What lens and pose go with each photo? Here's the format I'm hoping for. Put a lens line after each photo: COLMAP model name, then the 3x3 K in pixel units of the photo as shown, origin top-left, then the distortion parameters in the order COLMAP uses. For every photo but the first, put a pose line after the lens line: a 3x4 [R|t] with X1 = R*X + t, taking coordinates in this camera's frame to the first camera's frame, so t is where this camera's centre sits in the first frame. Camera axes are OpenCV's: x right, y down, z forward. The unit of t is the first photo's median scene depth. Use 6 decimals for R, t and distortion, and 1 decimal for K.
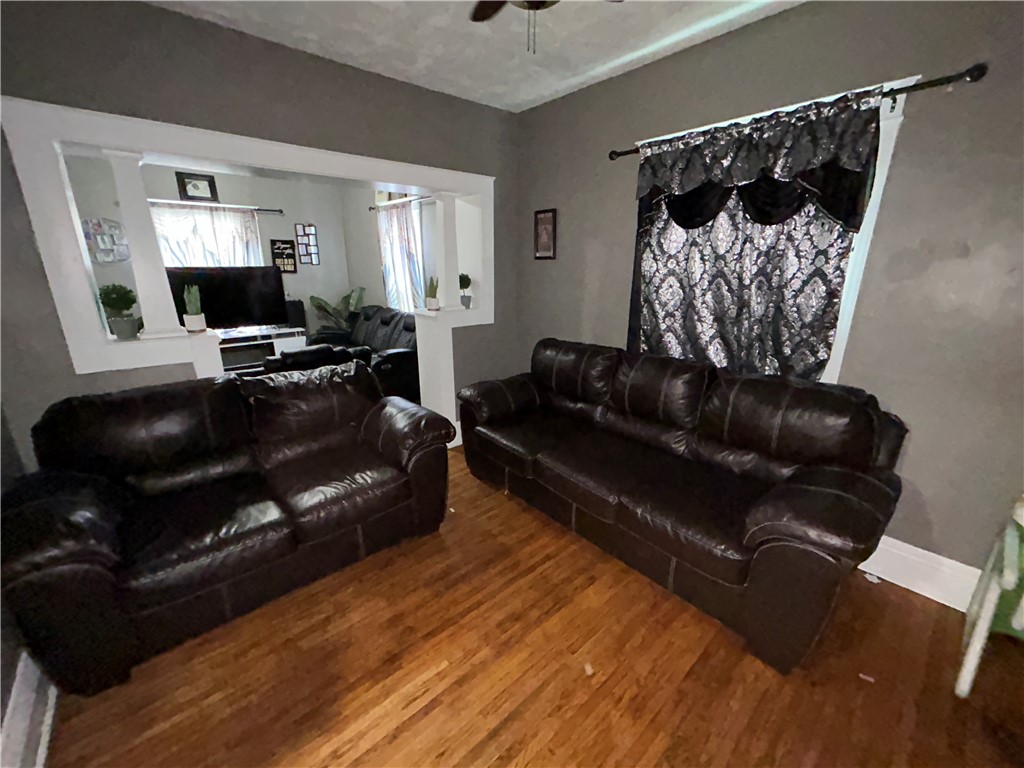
lens RADIAL K [[411.9, 0, 510.9], [0, 411.9, 383.8], [0, 0, 1]] dist [-0.002810, 0.001772]
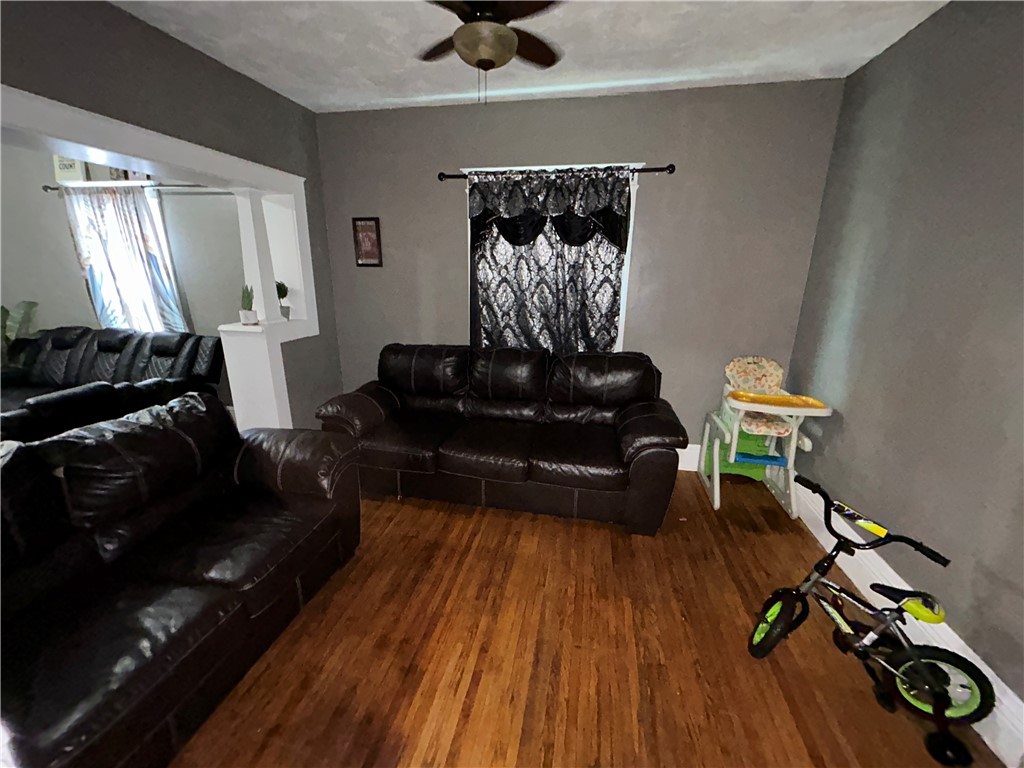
lens RADIAL K [[411.9, 0, 512.8], [0, 411.9, 383.7], [0, 0, 1]] dist [-0.002810, 0.001772]
pose [[0.794918, -0.153414, 0.587001, -0.363031], [0.159813, 0.986281, 0.041349, -0.009847], [-0.585291, 0.060941, 0.808530, 0.006669]]
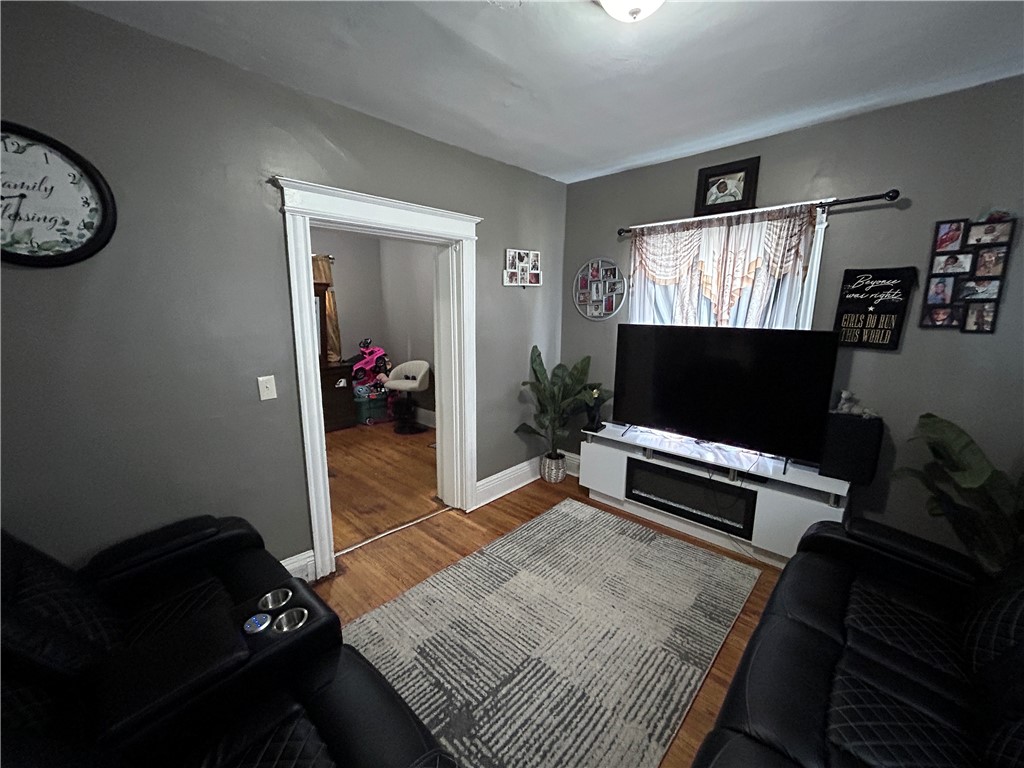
lens RADIAL K [[411.9, 0, 509.6], [0, 411.9, 382.3], [0, 0, 1]] dist [-0.002810, 0.001772]
pose [[0.090949, 0.176208, -0.980142, -0.406540], [-0.290349, 0.946152, 0.143155, -0.452885], [0.952589, 0.271564, 0.137213, 1.446051]]
